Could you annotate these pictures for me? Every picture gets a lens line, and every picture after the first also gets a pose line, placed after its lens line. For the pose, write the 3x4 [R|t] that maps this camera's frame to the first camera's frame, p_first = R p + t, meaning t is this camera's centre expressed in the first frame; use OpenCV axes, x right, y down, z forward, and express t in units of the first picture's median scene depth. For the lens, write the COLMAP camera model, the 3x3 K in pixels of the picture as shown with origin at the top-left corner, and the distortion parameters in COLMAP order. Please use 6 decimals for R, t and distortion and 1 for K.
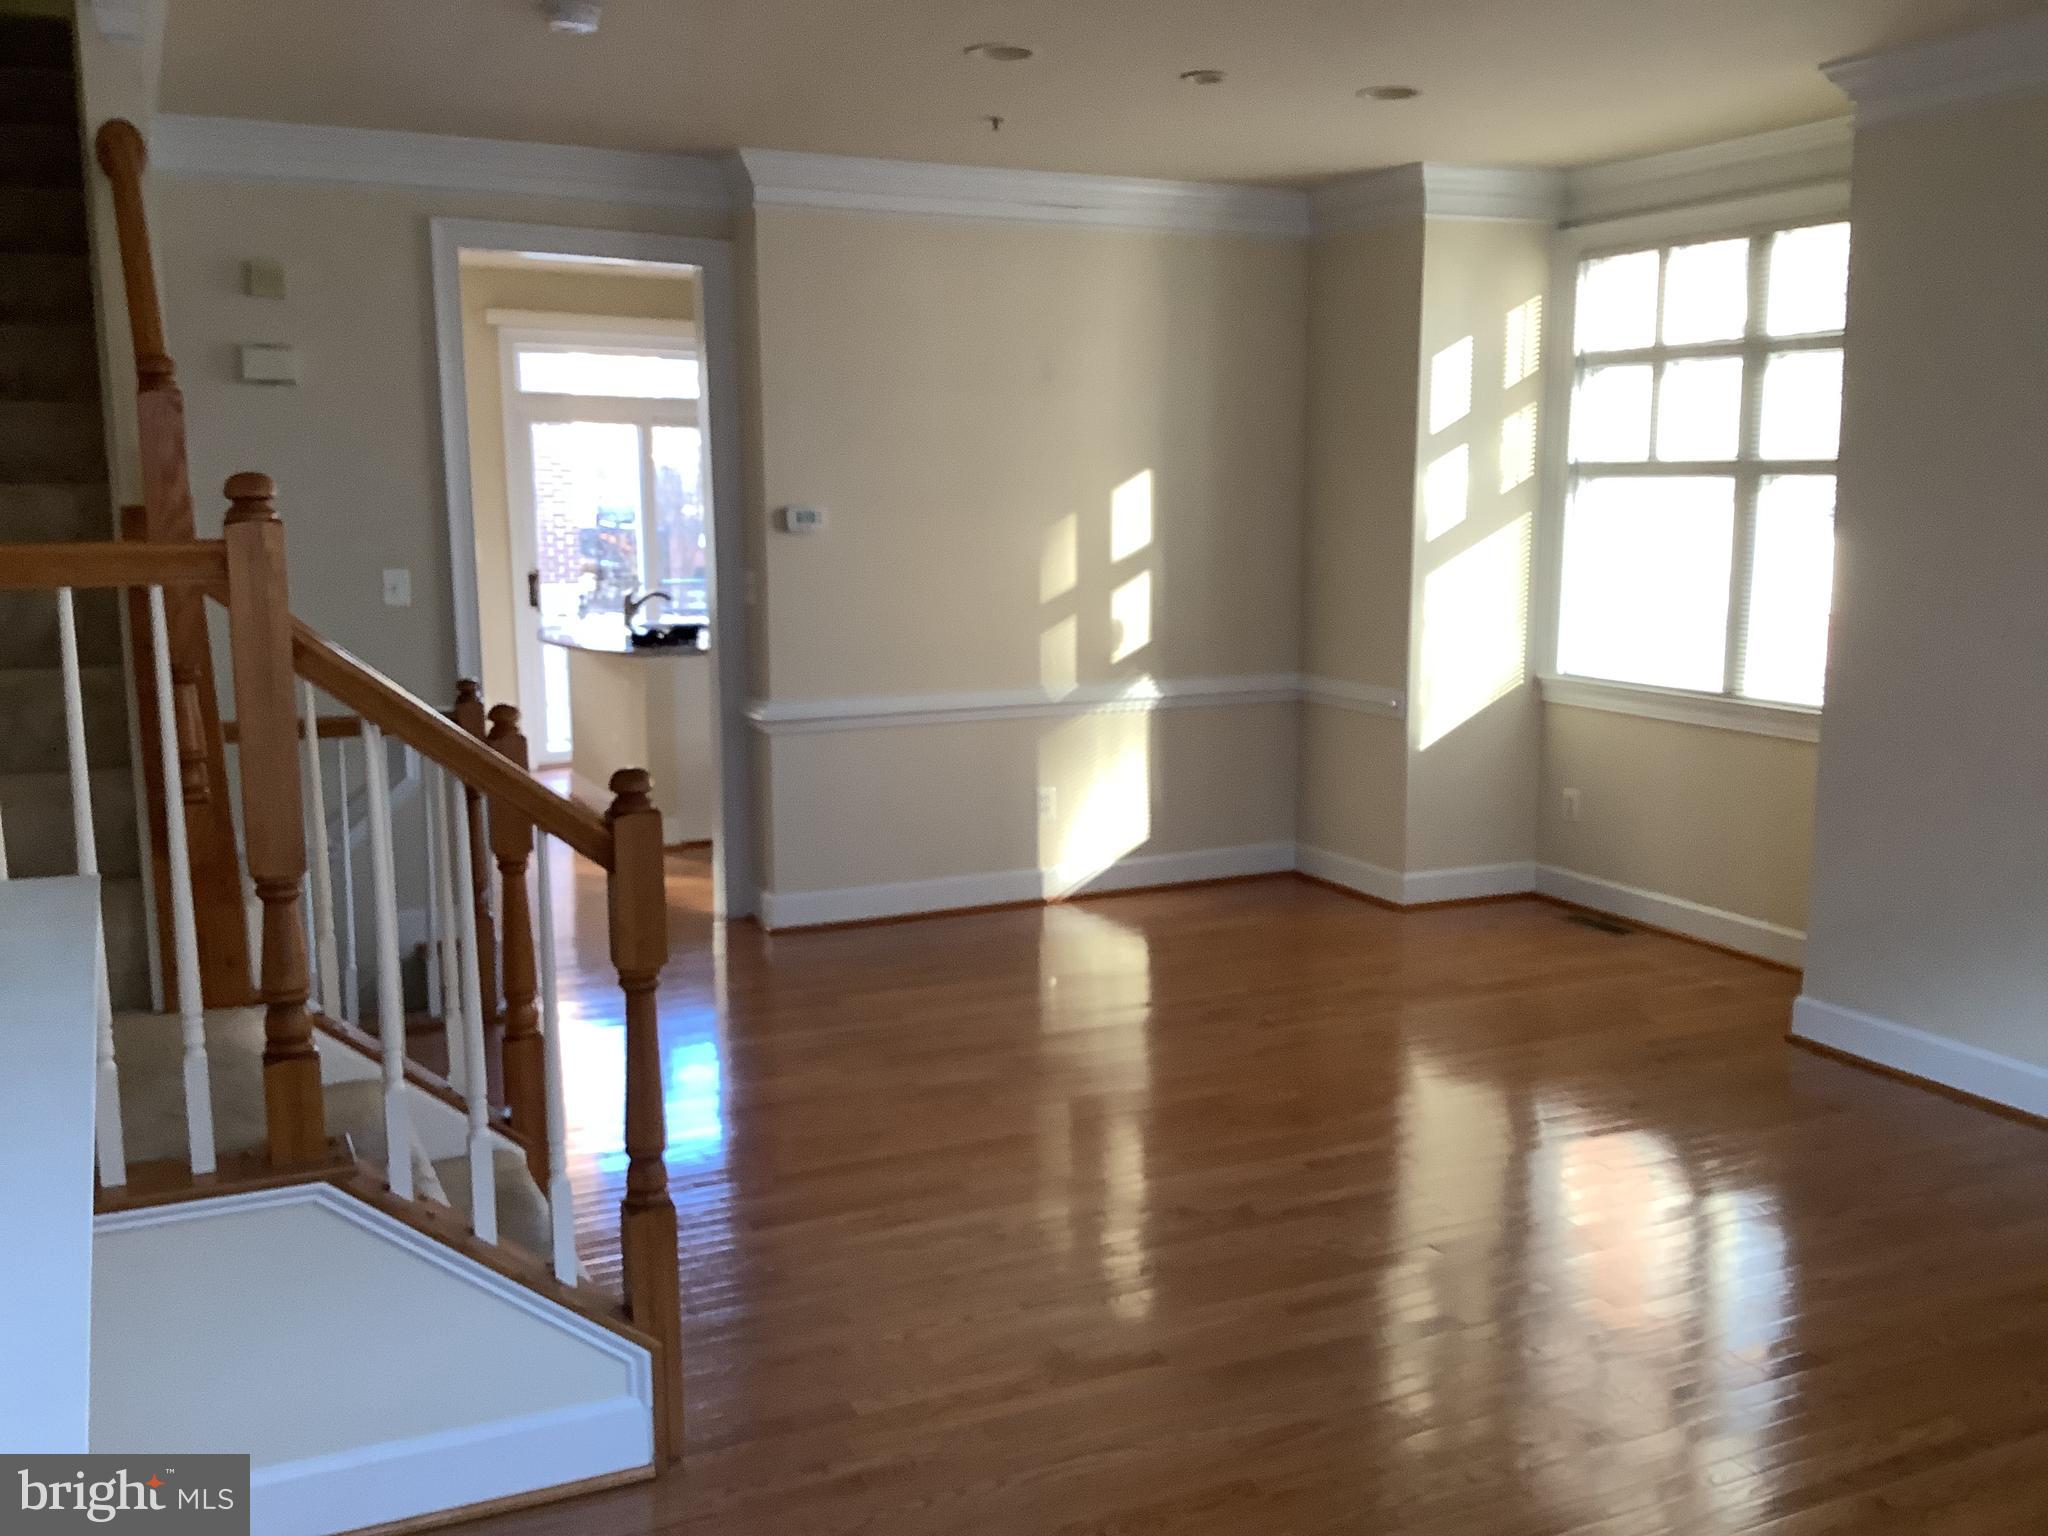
lens RADIAL K [[1837.1, 0, 1040.2], [0, 1837.1, 760.6], [0, 0, 1]] dist [0.126522, -0.248139]
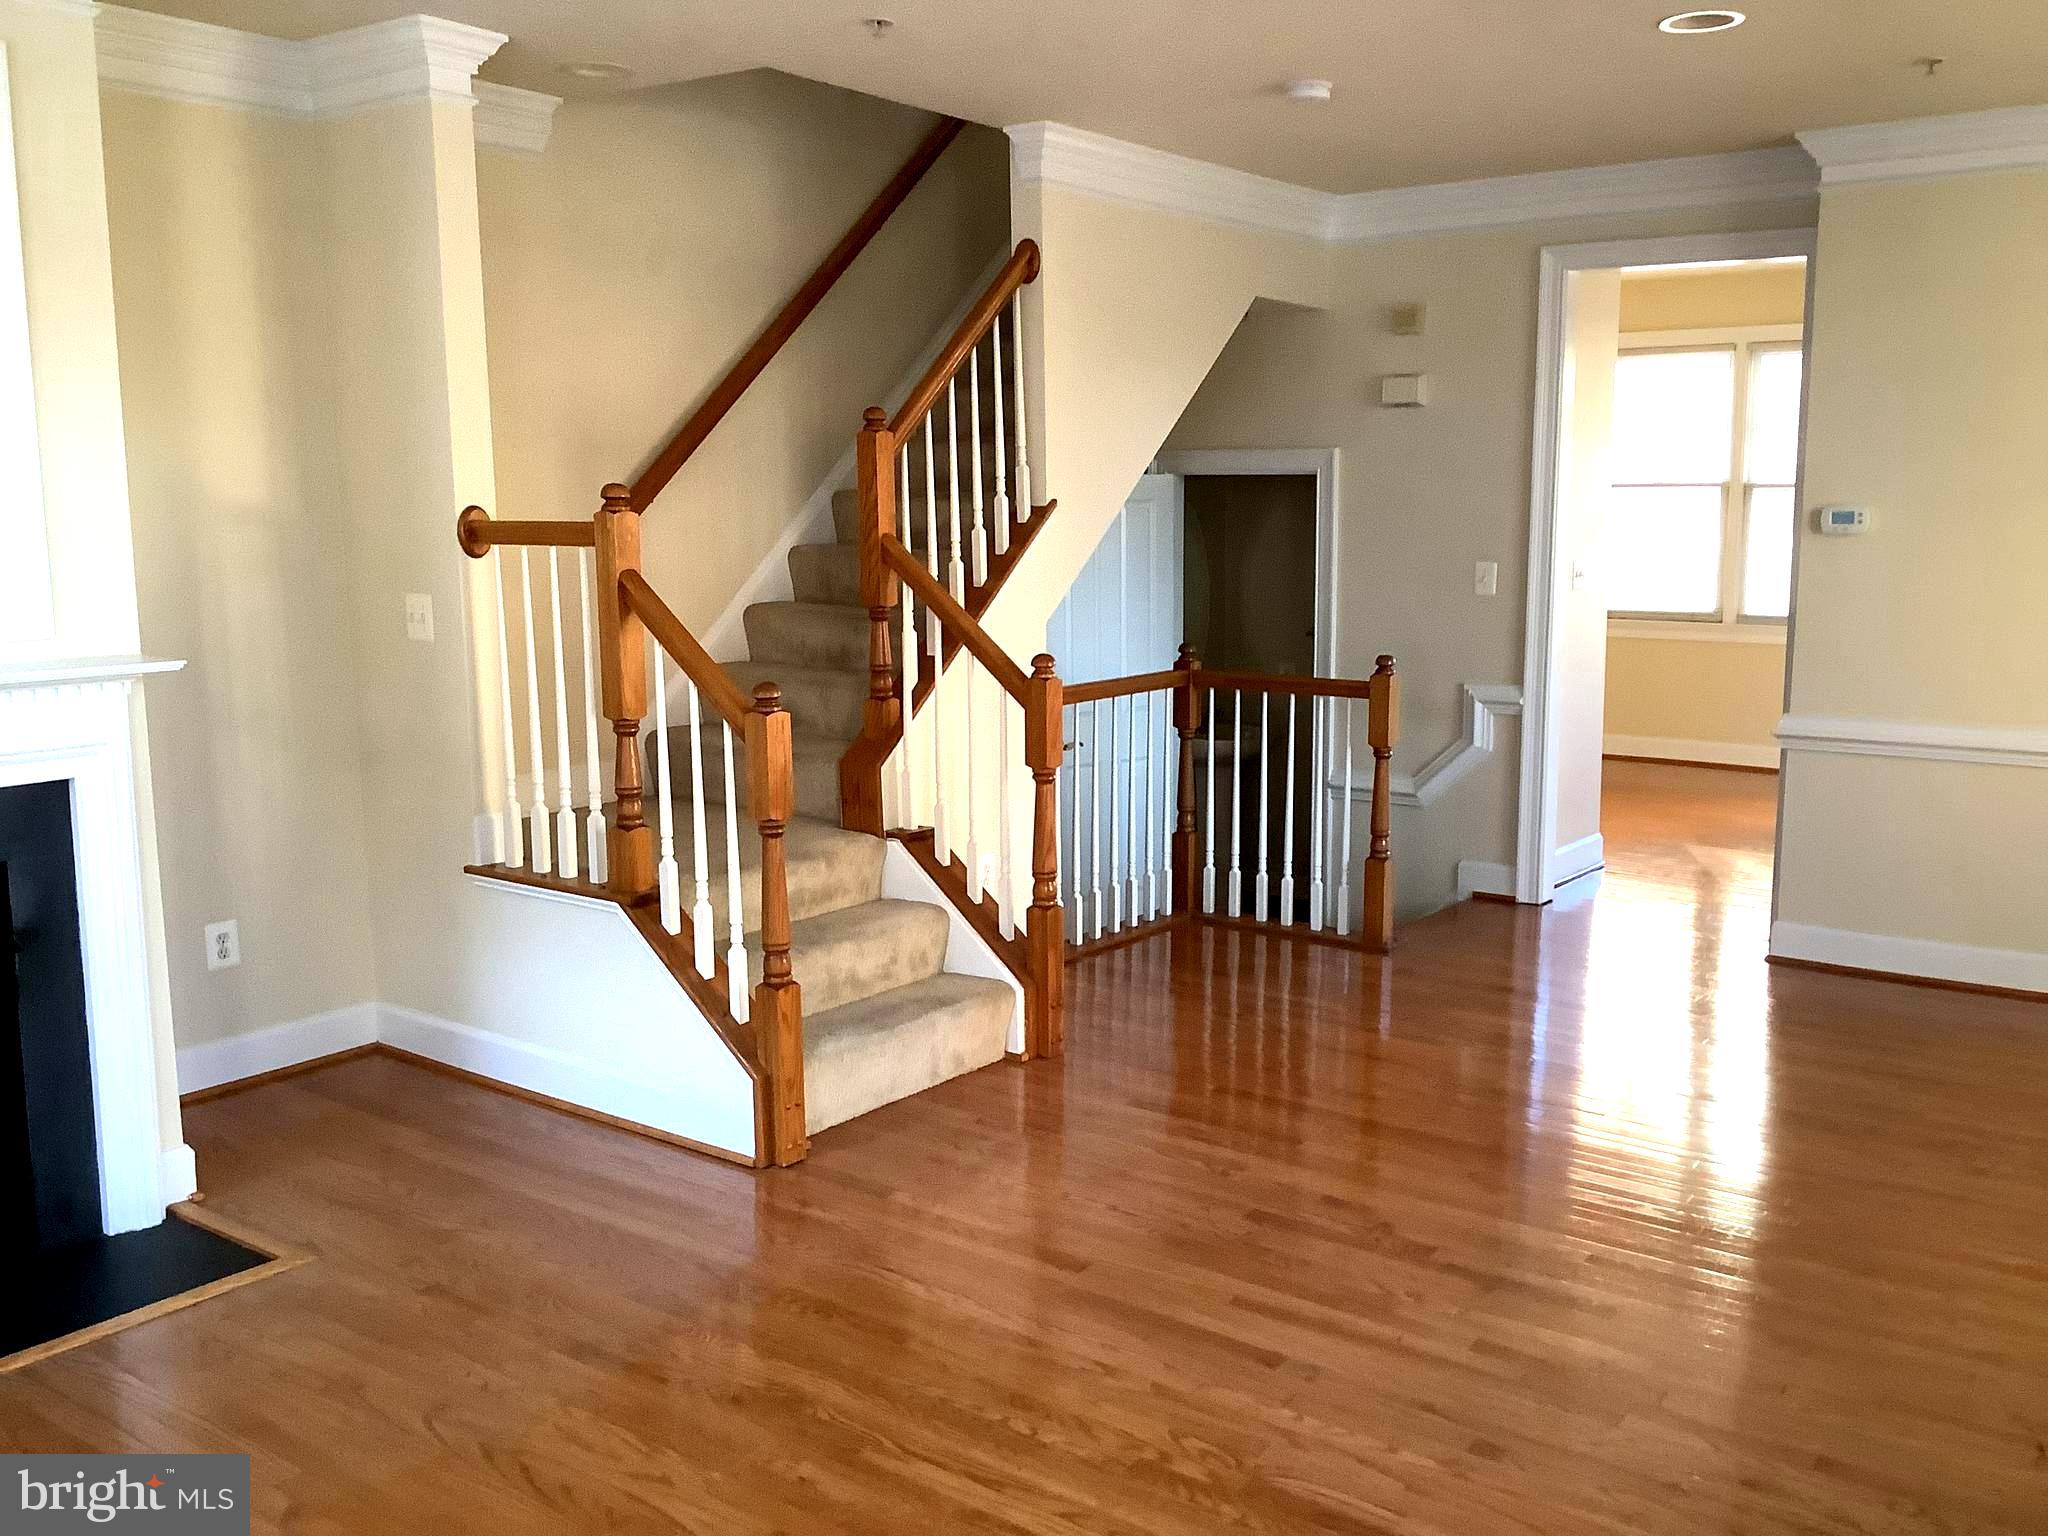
lens RADIAL K [[1837.1, 0, 1040.2], [0, 1837.1, 760.6], [0, 0, 1]] dist [0.126522, -0.248139]
pose [[0.458676, 0.127184, -0.879455, 0.515424], [-0.127930, 0.988845, 0.076282, -0.032576], [0.879346, 0.077520, 0.469830, 0.222812]]
